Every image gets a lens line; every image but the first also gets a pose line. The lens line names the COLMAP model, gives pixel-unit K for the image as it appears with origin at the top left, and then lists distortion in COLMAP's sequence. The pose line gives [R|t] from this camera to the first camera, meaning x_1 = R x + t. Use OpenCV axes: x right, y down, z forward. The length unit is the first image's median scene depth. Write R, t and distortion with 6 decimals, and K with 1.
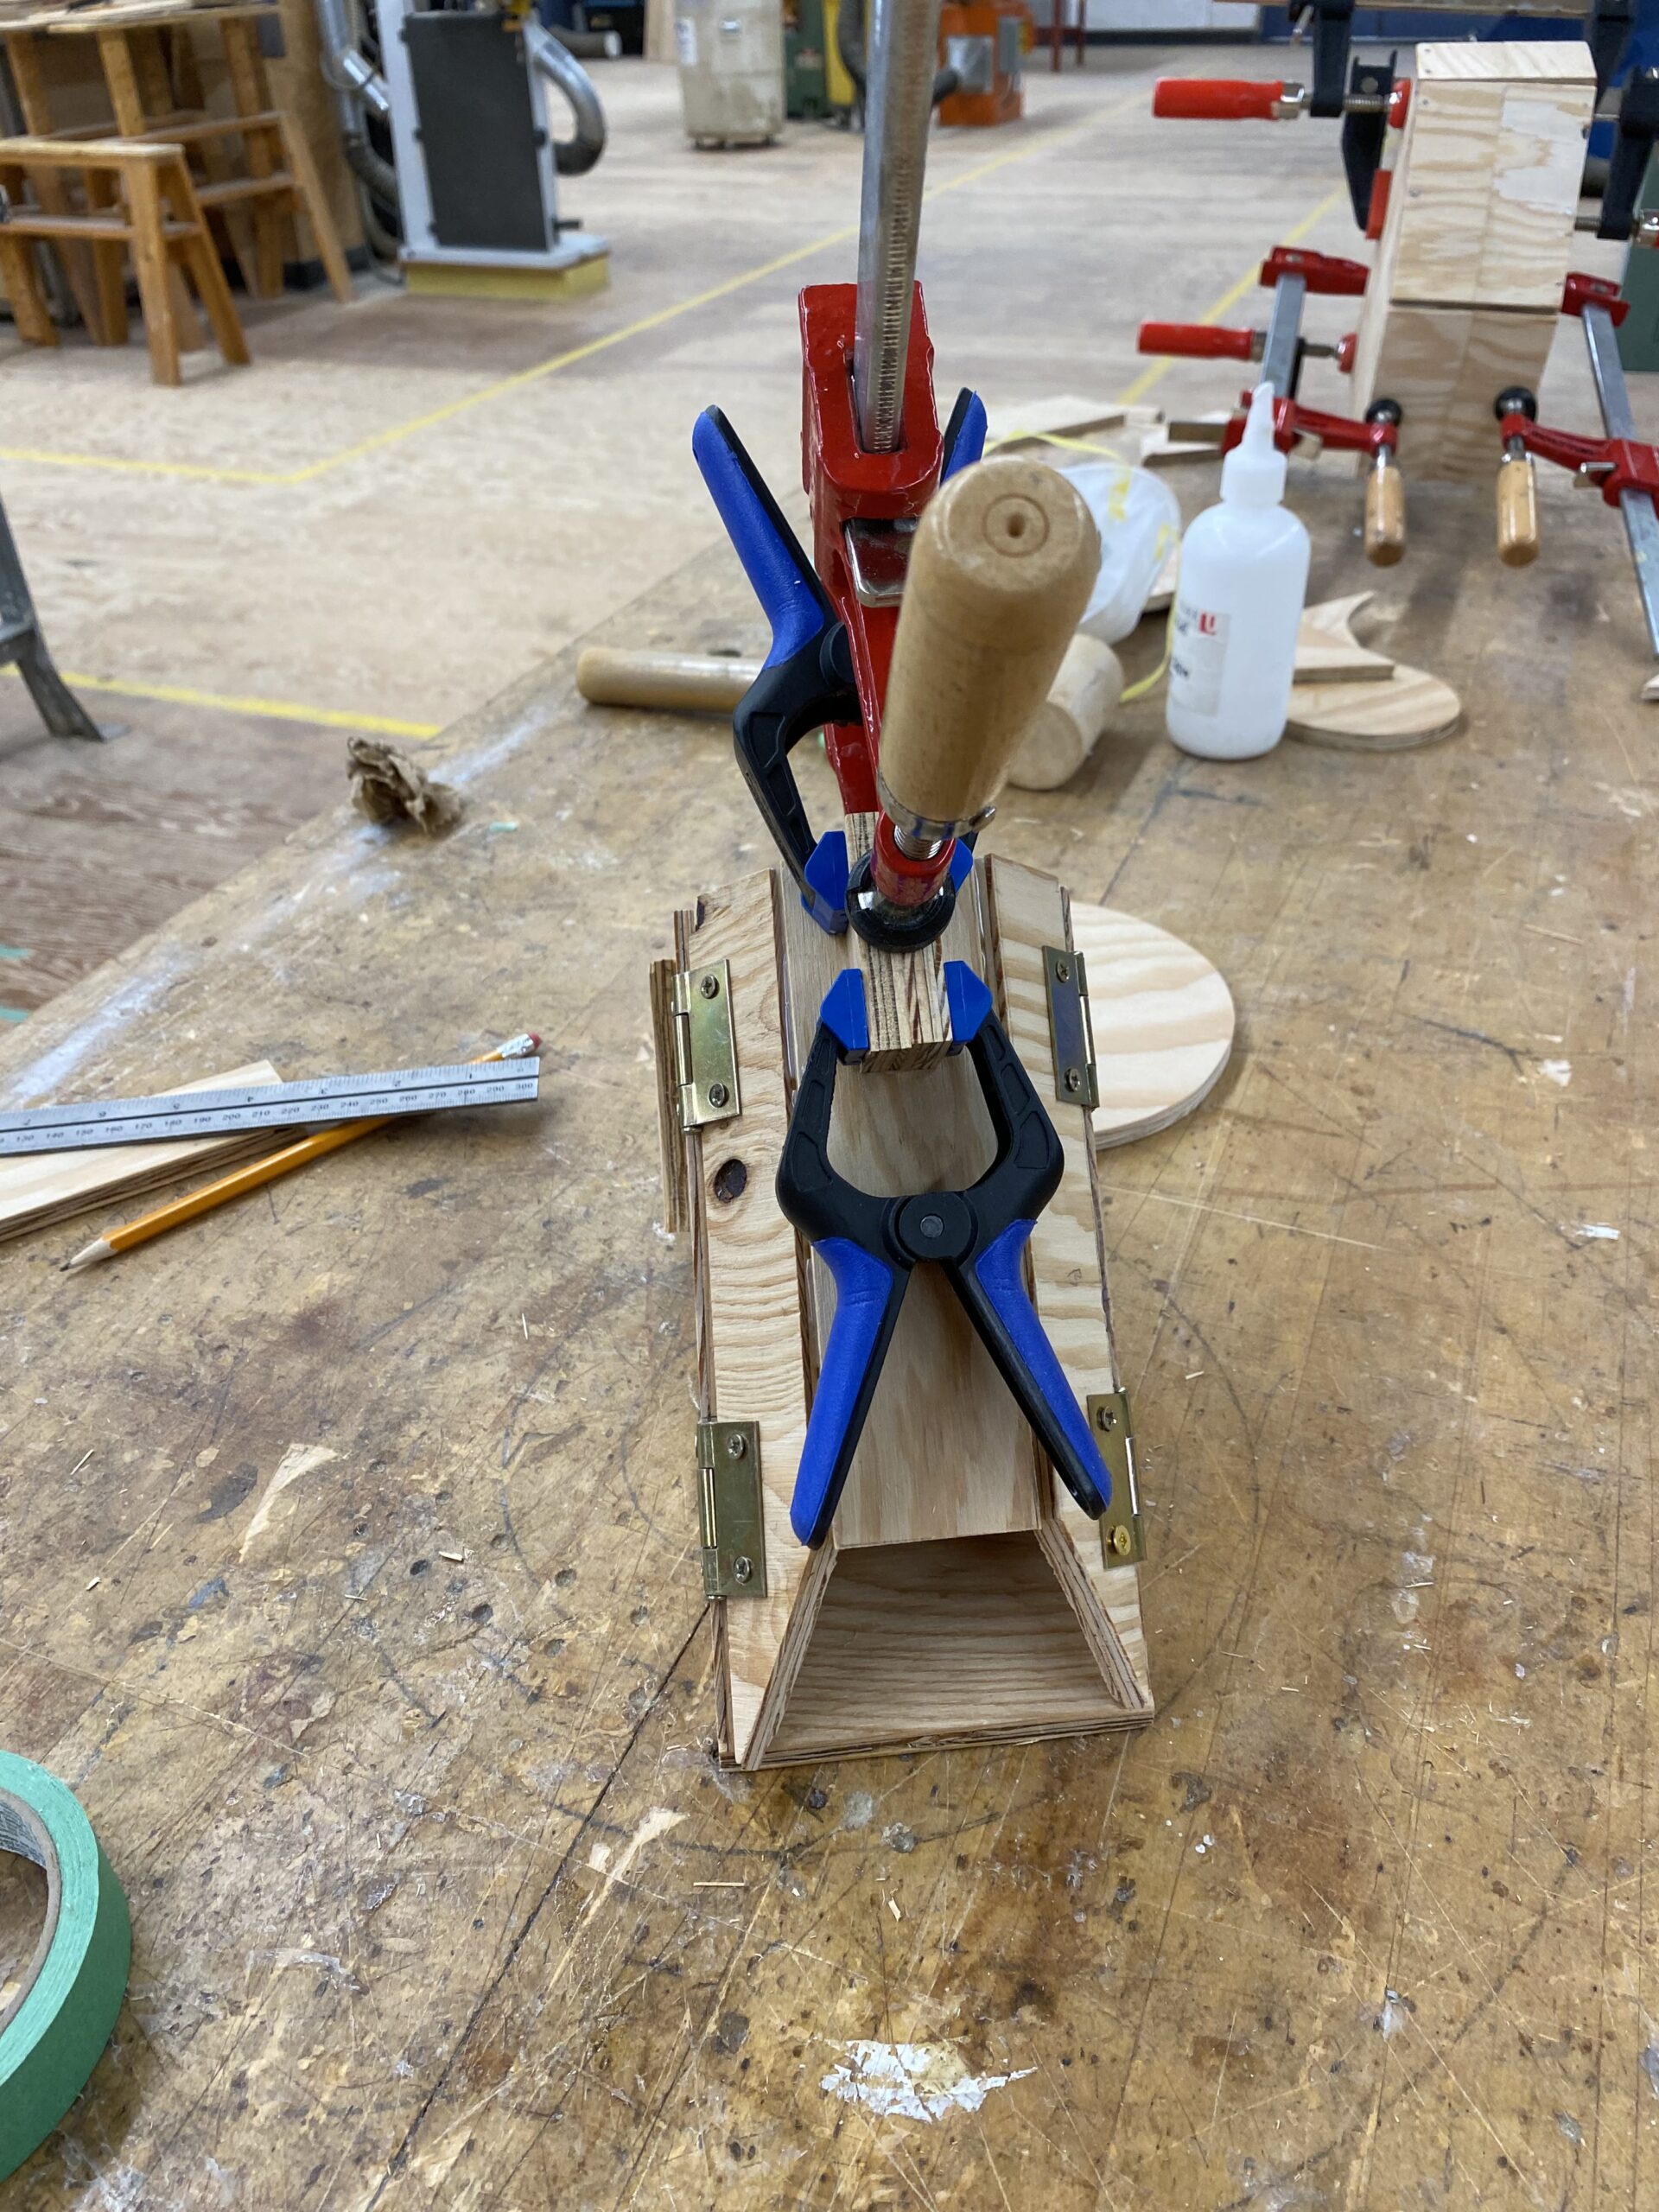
lens RADIAL K [[1690.5, 0, 865.6], [0, 1690.5, 1121.2], [0, 0, 1]] dist [0.008906, -0.003295]
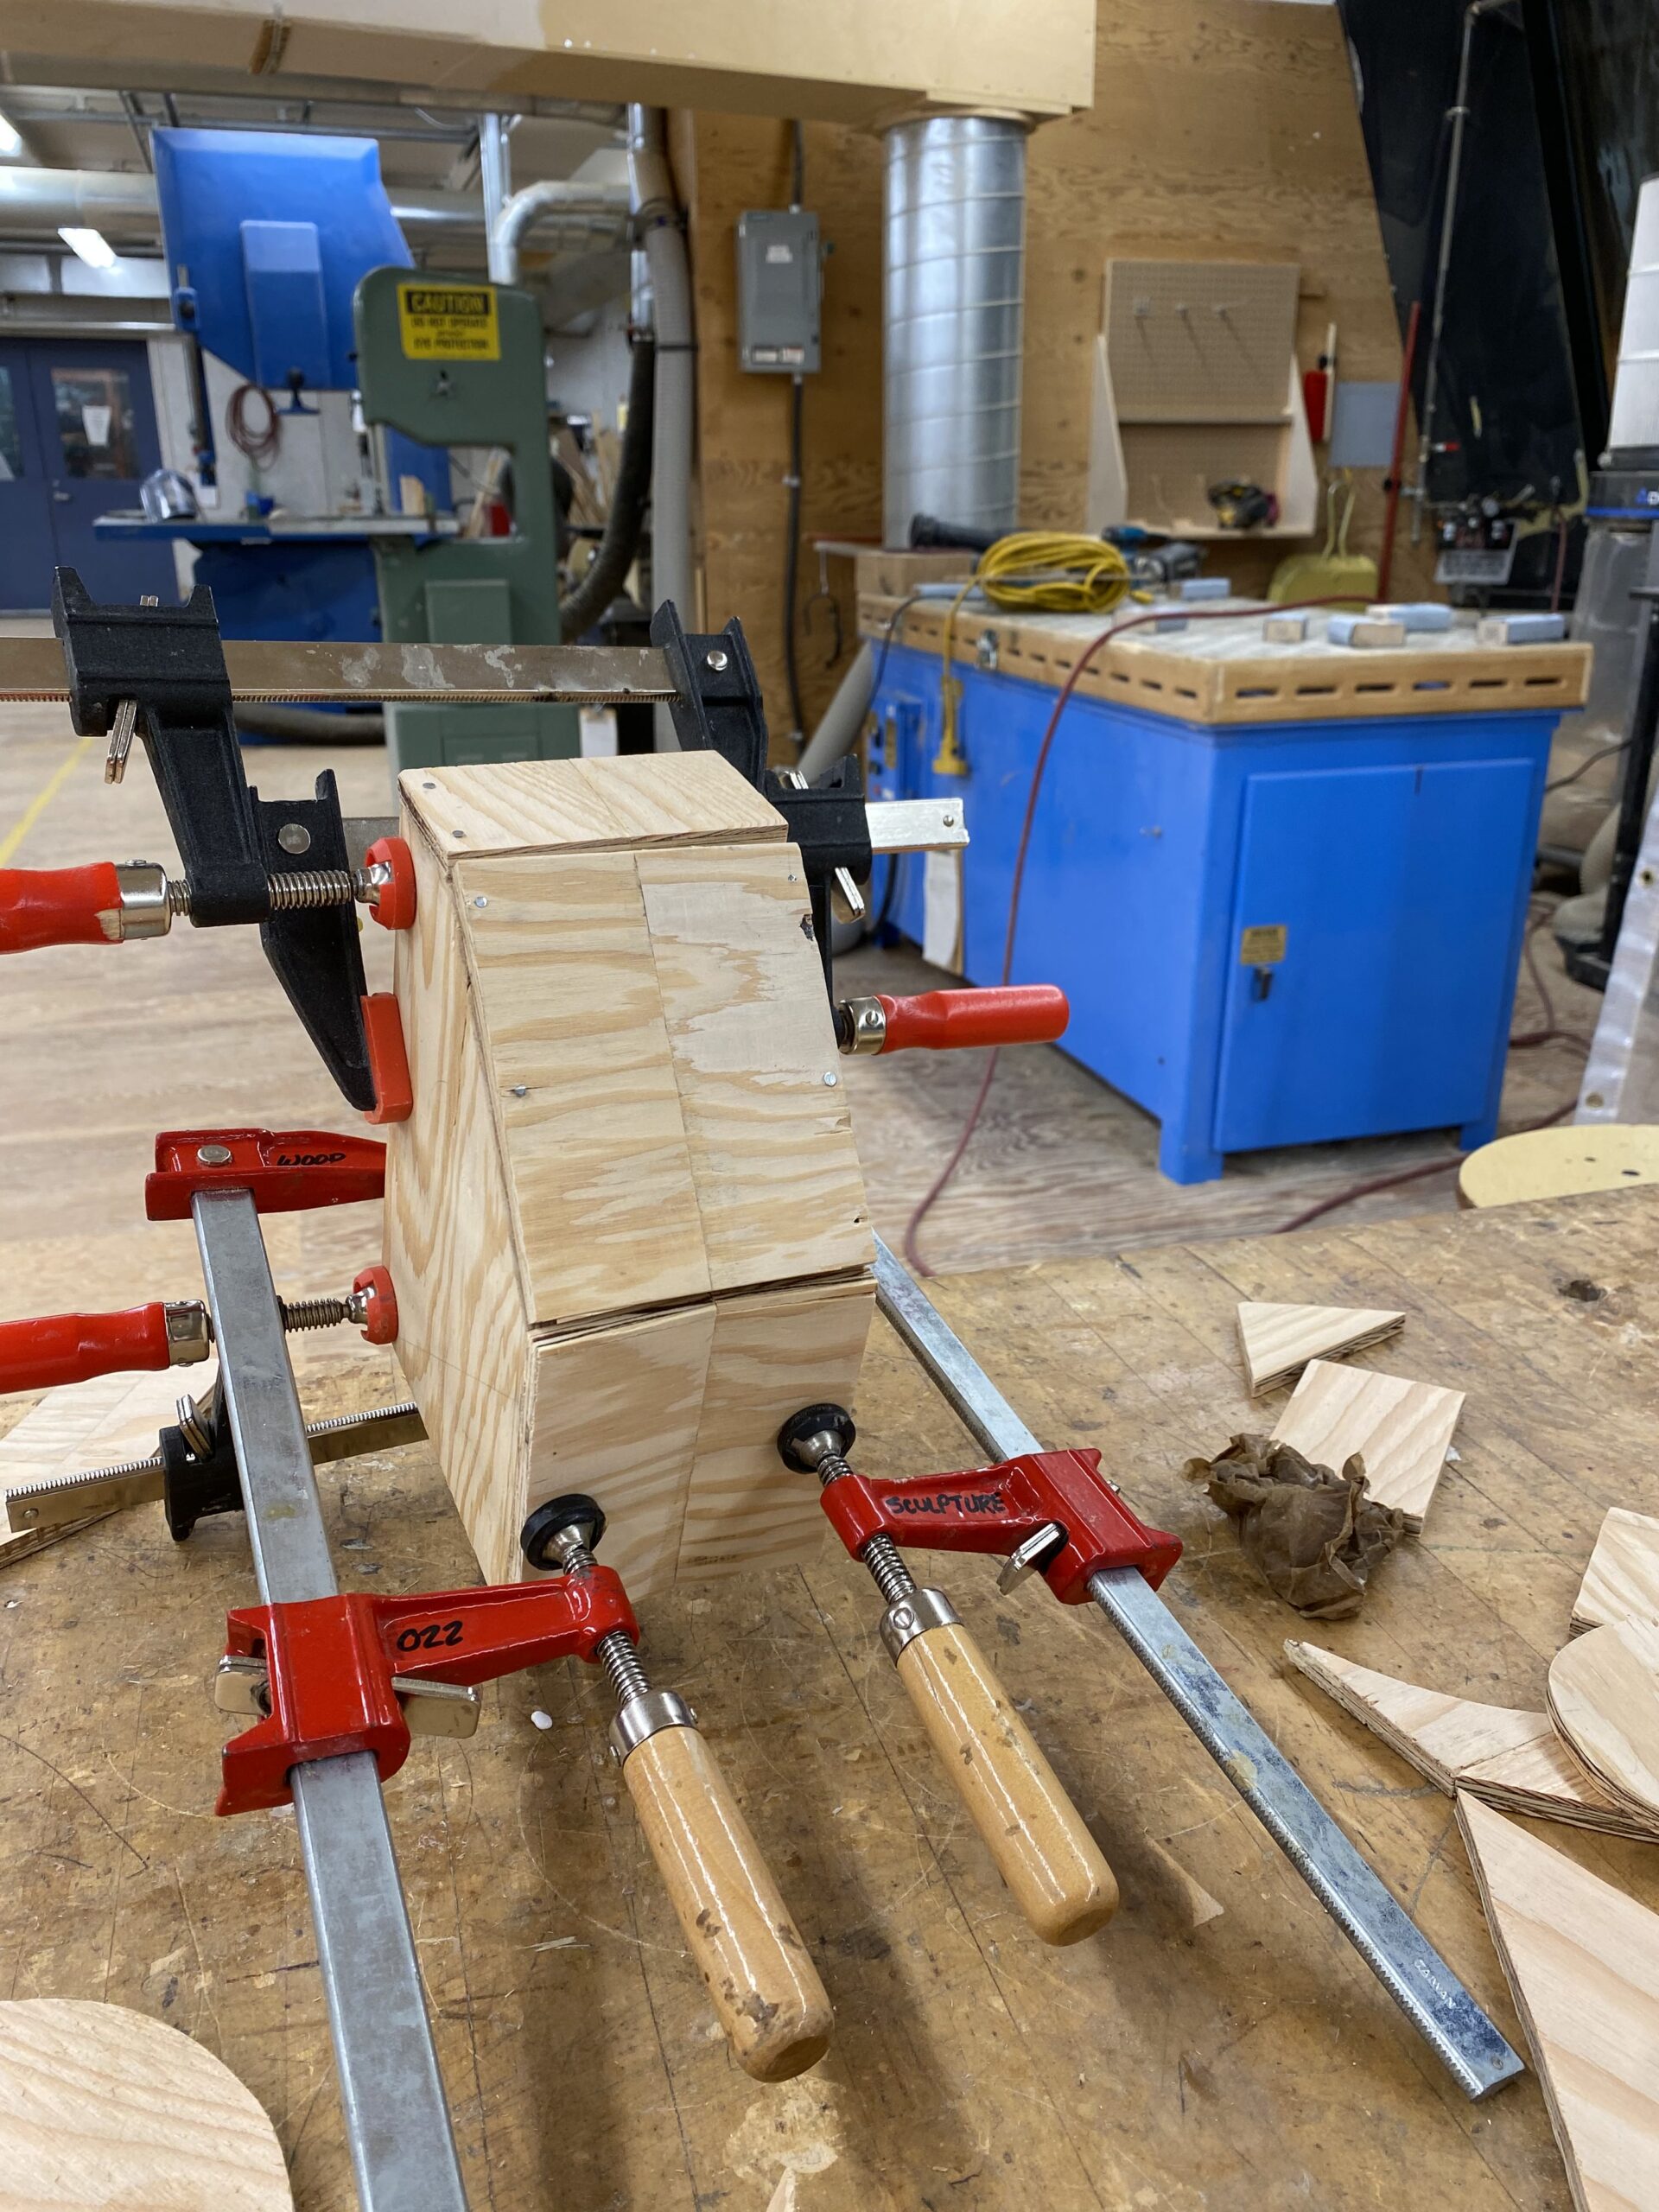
lens RADIAL K [[1690.5, 0, 865.6], [0, 1690.5, 1121.2], [0, 0, 1]] dist [0.008906, -0.003295]
pose [[0.783834, -0.184024, 0.593076, 0.130809], [0.346010, 0.922505, -0.171059, -0.417999], [-0.515637, 0.339292, 0.786765, 0.593194]]
